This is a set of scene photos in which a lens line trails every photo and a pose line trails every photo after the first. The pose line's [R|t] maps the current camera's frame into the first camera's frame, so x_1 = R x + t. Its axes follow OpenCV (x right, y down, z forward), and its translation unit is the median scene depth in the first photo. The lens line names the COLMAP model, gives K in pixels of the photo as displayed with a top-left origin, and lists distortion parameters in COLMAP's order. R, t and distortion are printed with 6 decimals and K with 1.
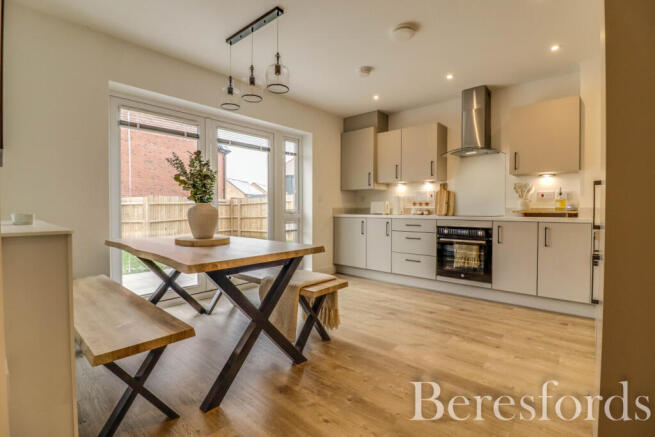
lens RADIAL K [[307.5, 0, 326.2], [0, 307.5, 214.6], [0, 0, 1]] dist [-0.005105, -0.001966]
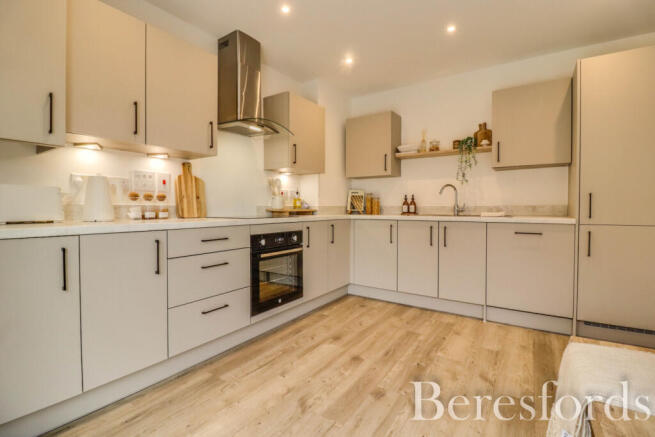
lens RADIAL K [[307.5, 0, 325.0], [0, 307.5, 216.2], [0, 0, 1]] dist [-0.005105, -0.001966]
pose [[-0.143539, -0.032088, 0.989124, -0.304943], [0.014320, 0.999302, 0.034496, -0.023652], [-0.989541, 0.019116, -0.142979, 1.118088]]
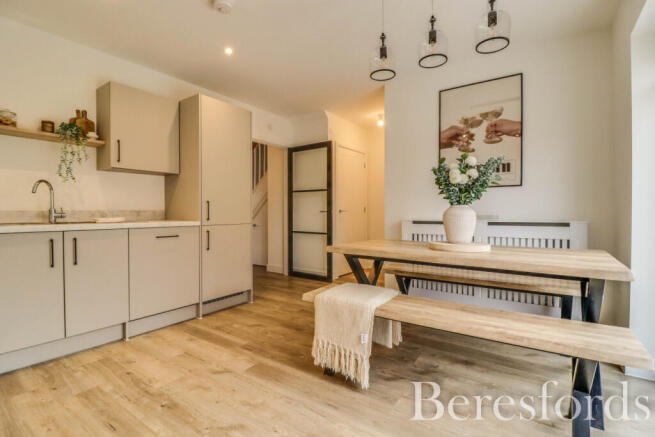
lens RADIAL K [[307.5, 0, 327.5], [0, 307.5, 217.9], [0, 0, 1]] dist [-0.005105, -0.001966]
pose [[-0.993529, 0.001637, -0.113563, 0.072745], [-0.001942, 0.999505, 0.031396, -0.022499], [0.113558, 0.031413, -0.993035, 1.371679]]
